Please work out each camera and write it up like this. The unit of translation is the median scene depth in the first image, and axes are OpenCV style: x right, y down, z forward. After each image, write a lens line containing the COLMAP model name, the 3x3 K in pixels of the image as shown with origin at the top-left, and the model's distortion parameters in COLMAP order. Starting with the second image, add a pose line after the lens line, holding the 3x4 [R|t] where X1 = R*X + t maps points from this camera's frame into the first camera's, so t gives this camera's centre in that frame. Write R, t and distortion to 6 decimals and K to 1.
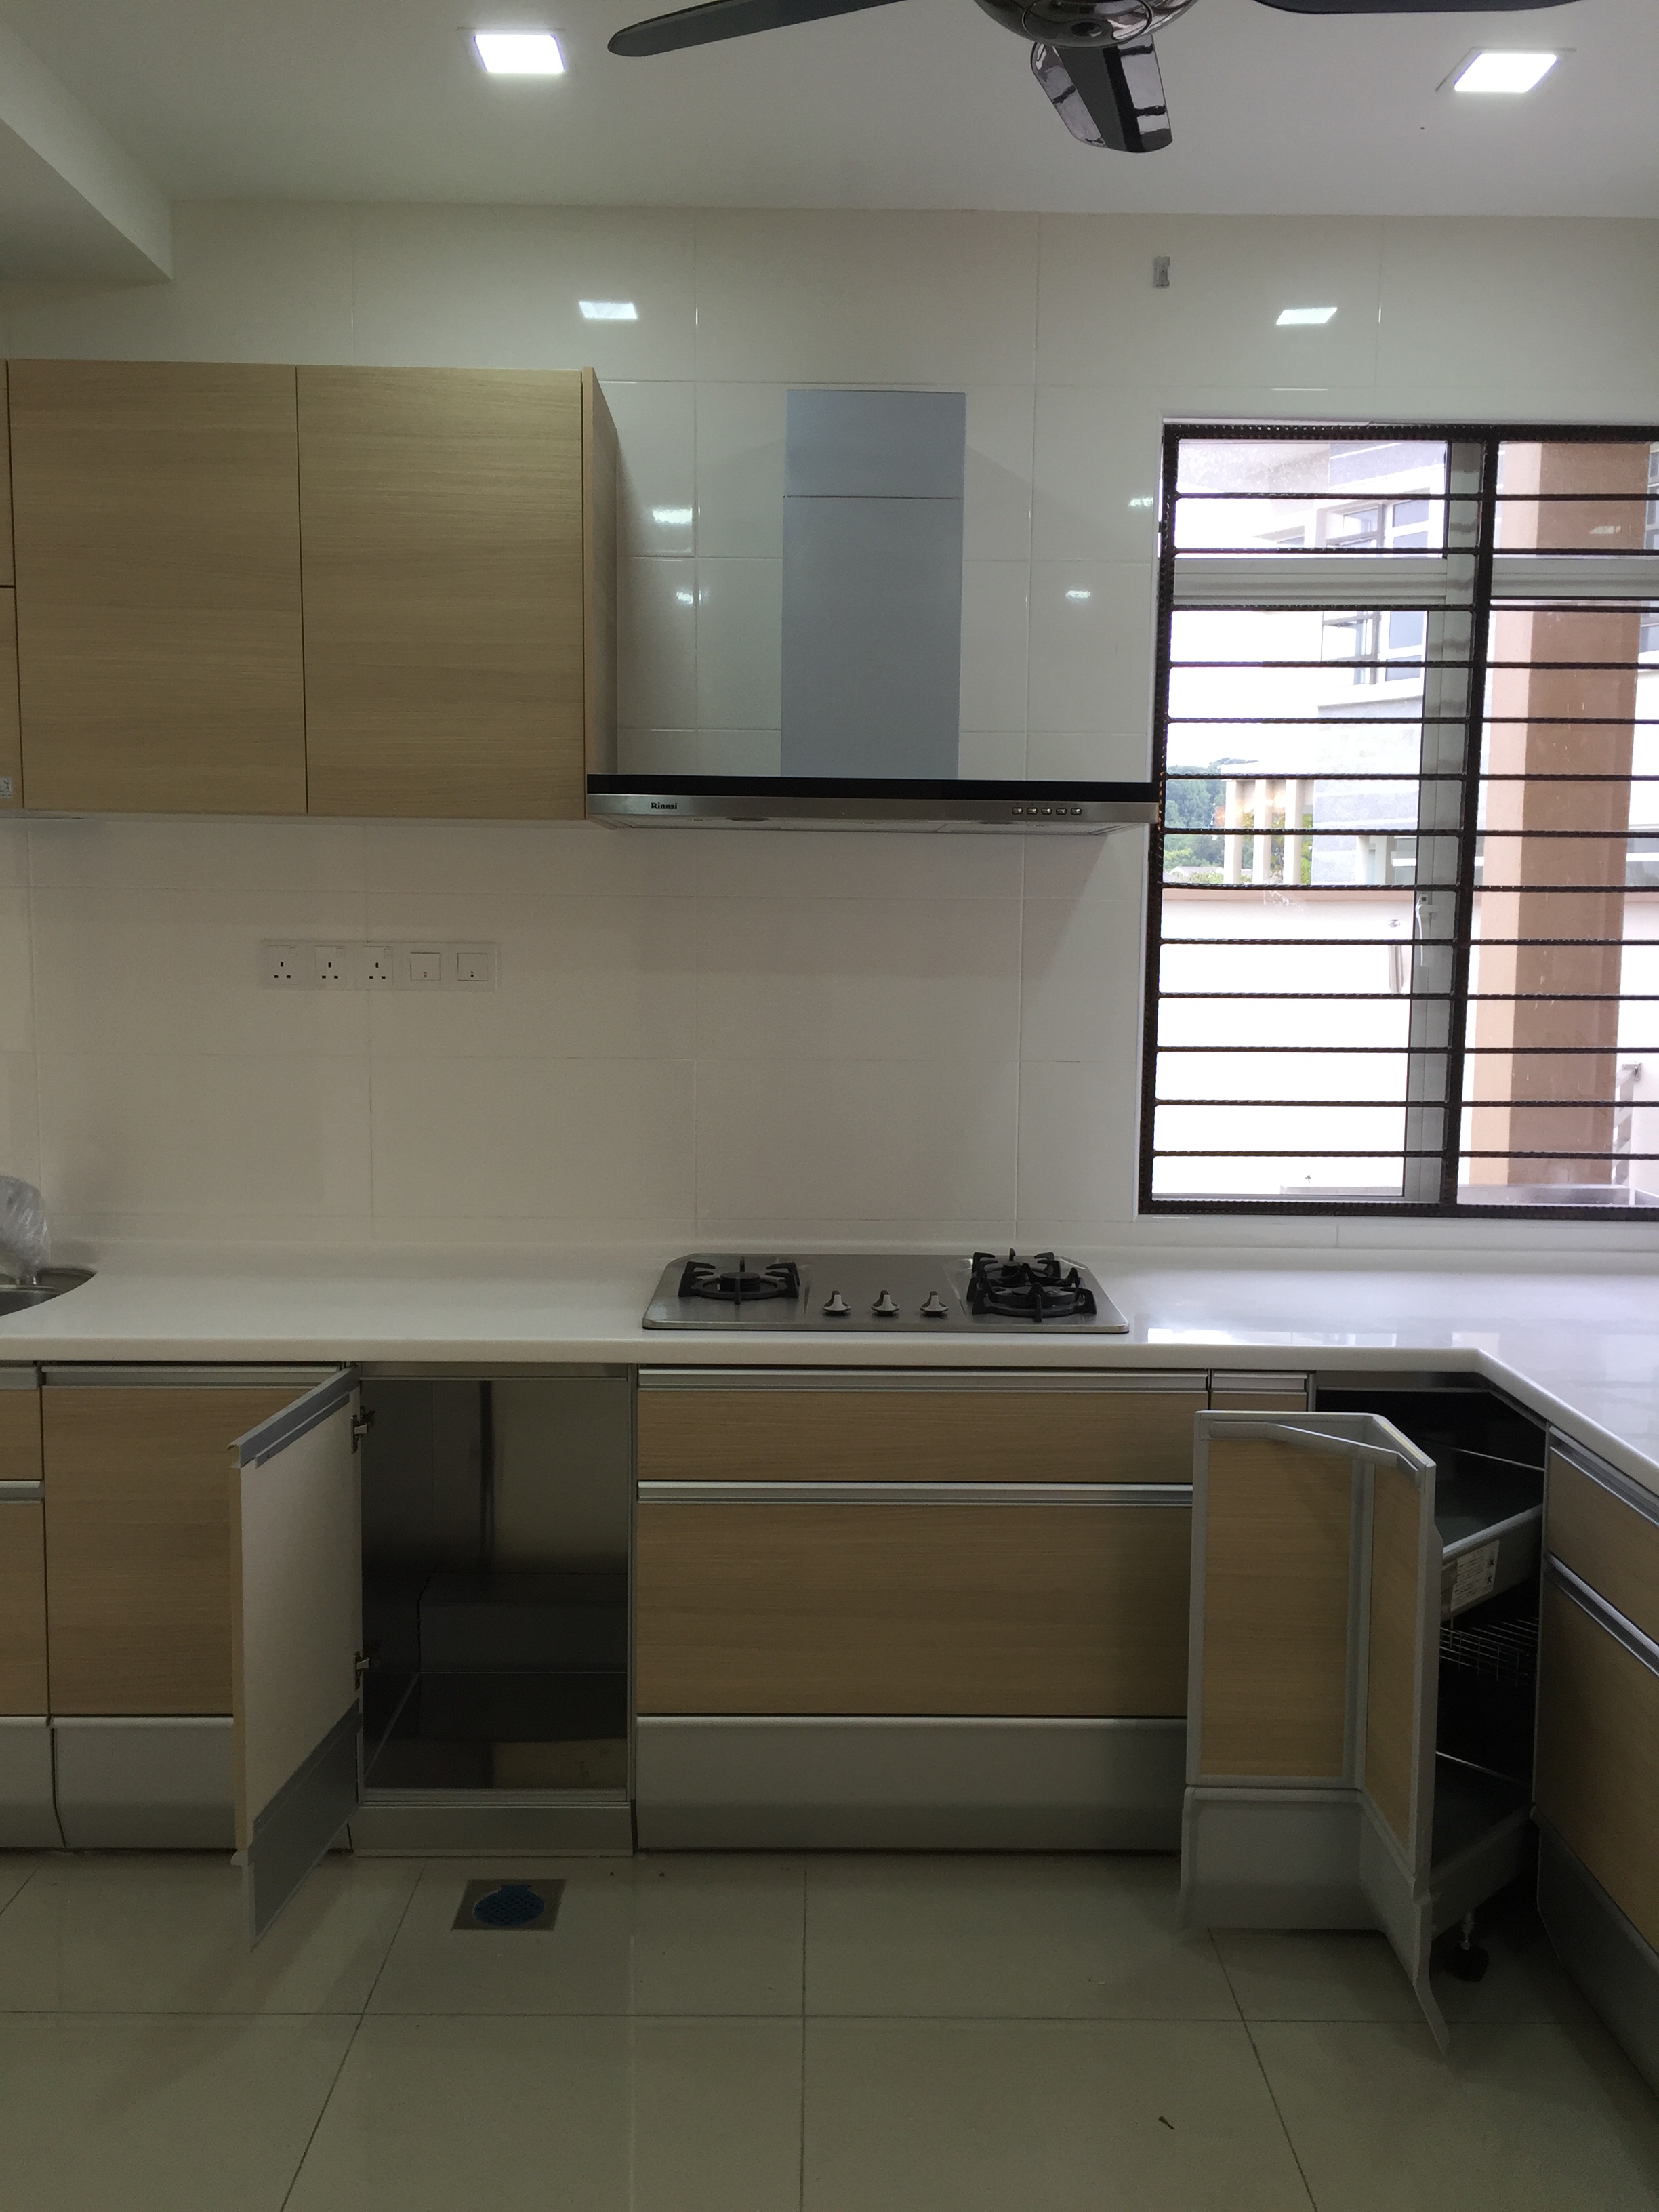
lens RADIAL K [[1917.8, 0, 829.6], [0, 1917.8, 1106.0], [0, 0, 1]] dist [0.090104, -0.128529]
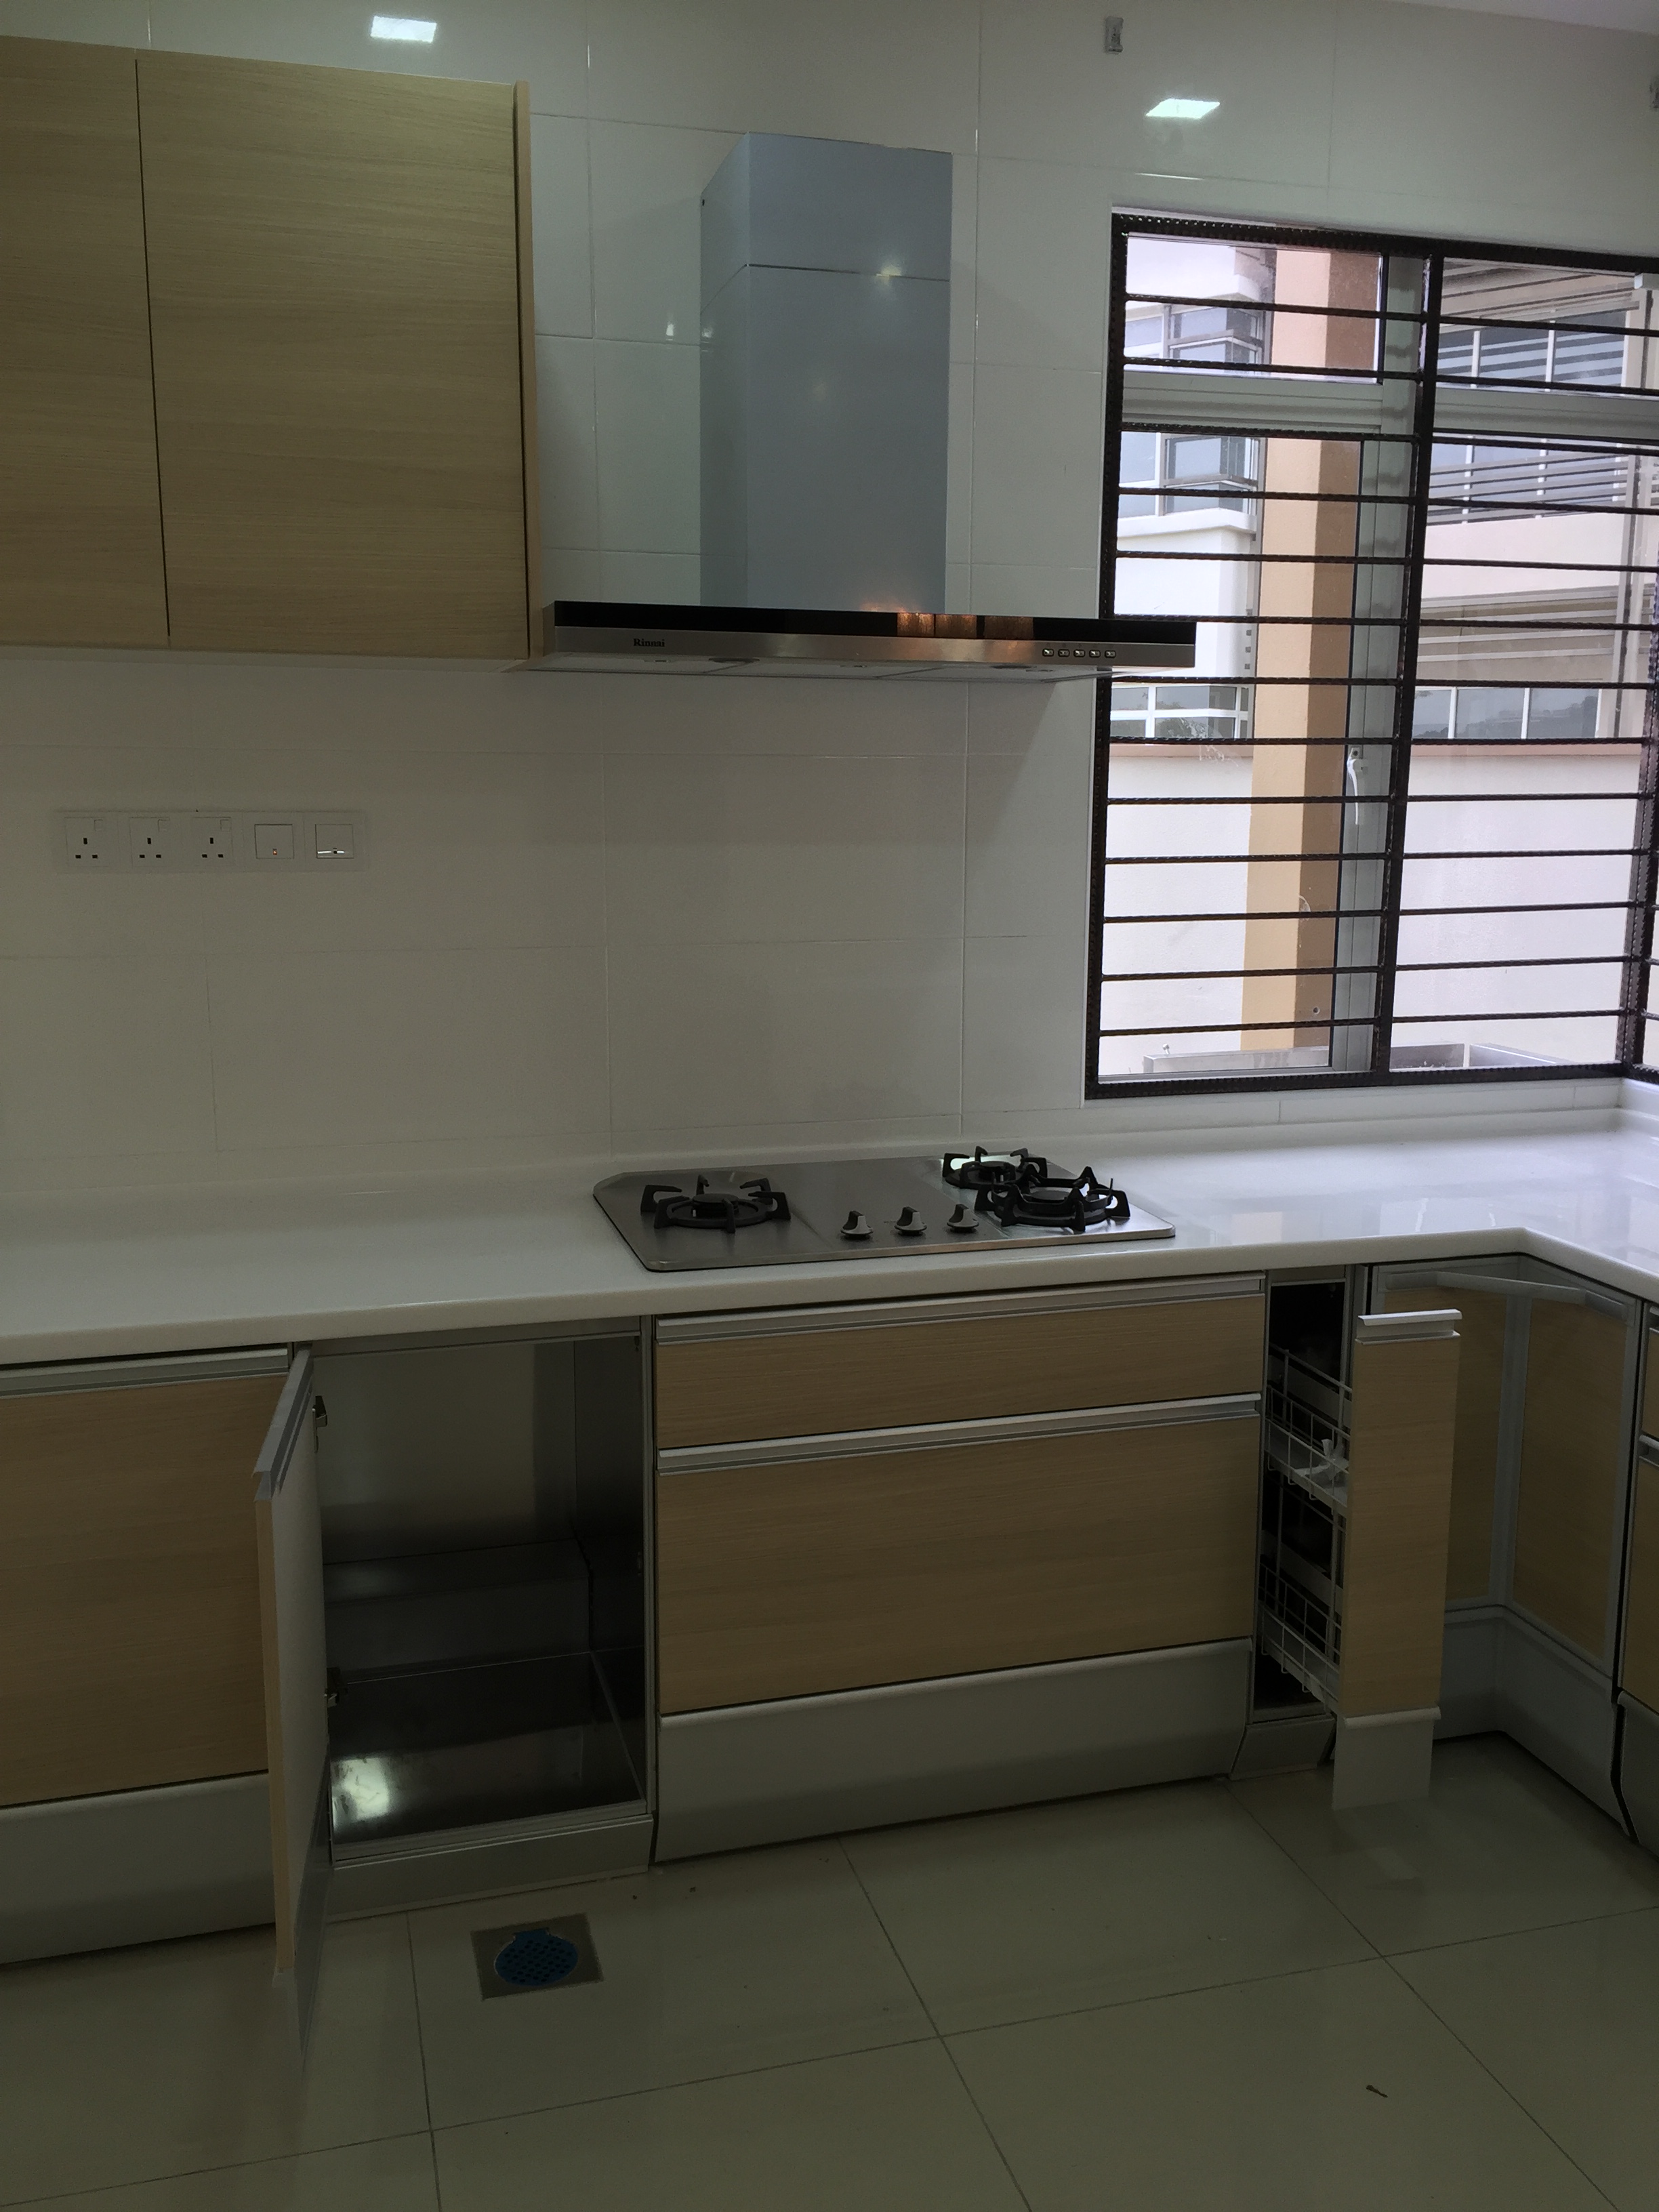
lens RADIAL K [[1917.8, 0, 822.5], [0, 1917.8, 1108.7], [0, 0, 1]] dist [0.090104, -0.128529]
pose [[0.962605, -0.053087, 0.265655, -0.221032], [0.032886, 0.996258, 0.079926, -0.018714], [-0.268904, -0.068201, 0.960749, 0.155740]]
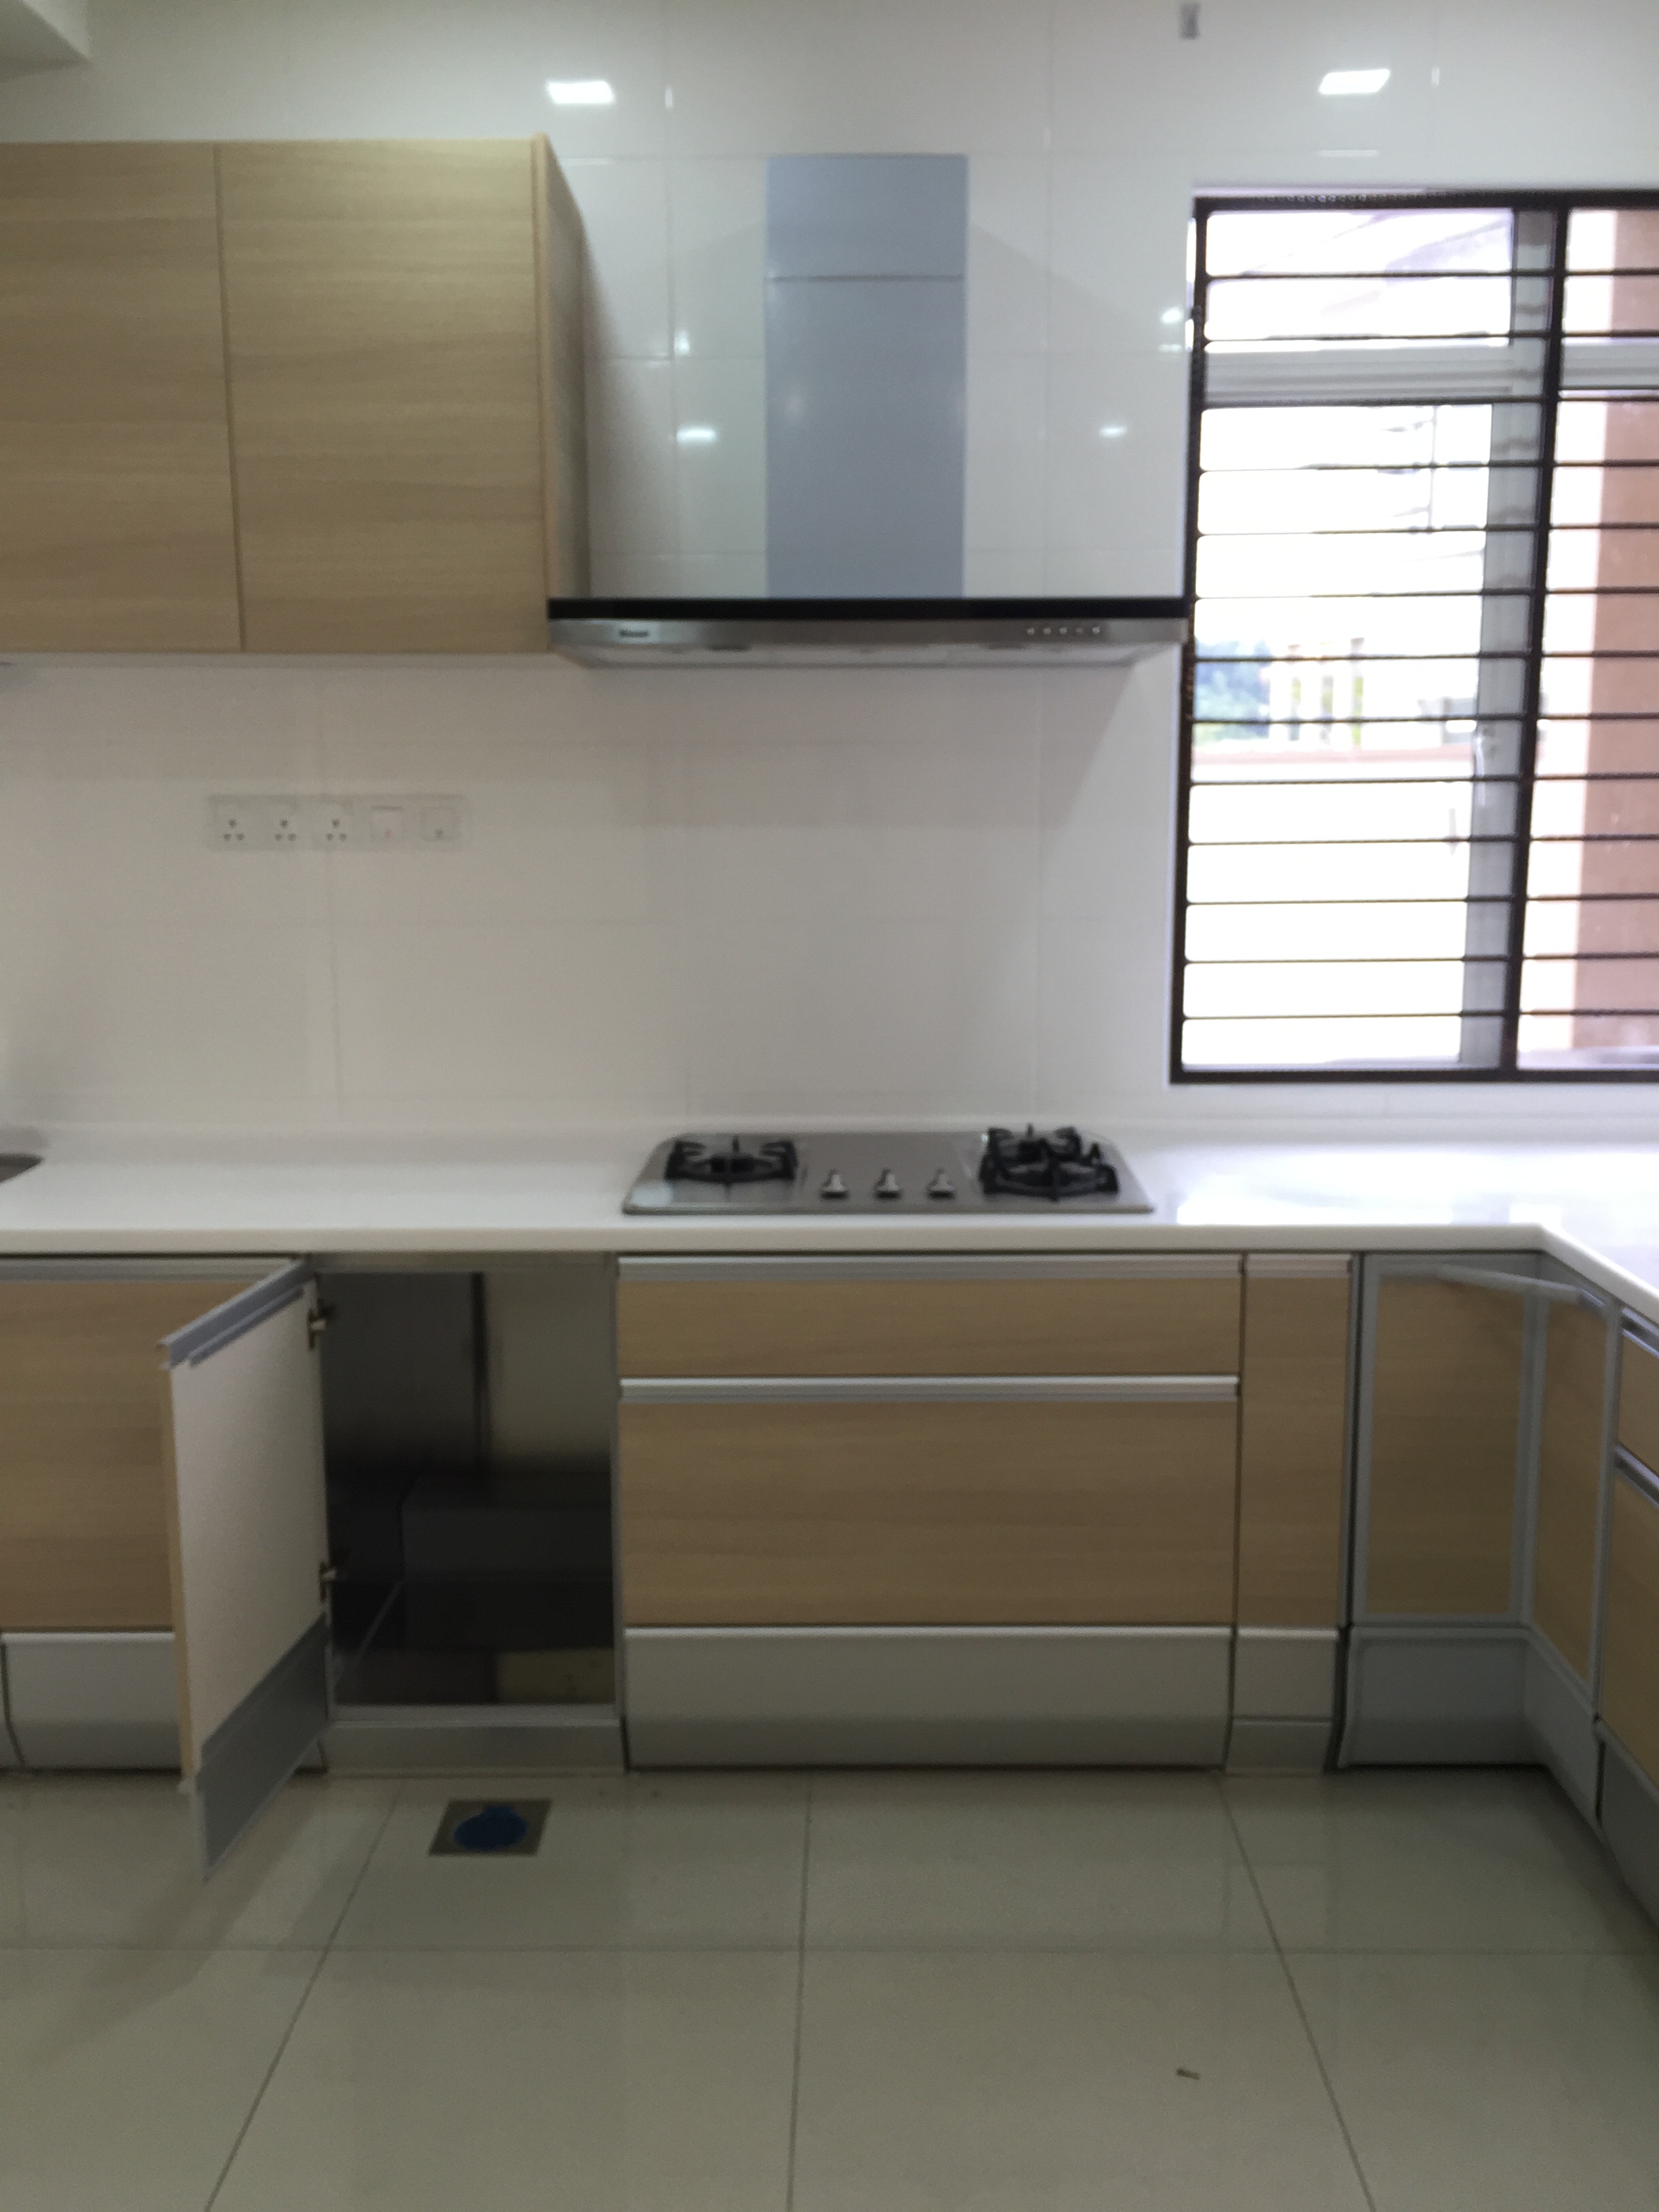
lens RADIAL K [[1917.8, 0, 829.2], [0, 1917.8, 1104.0], [0, 0, 1]] dist [0.090104, -0.128529]
pose [[0.999646, -0.012695, -0.023377, 0.021289], [0.014007, 0.998285, 0.056835, 0.012011], [0.022615, -0.057142, 0.998110, 0.082922]]
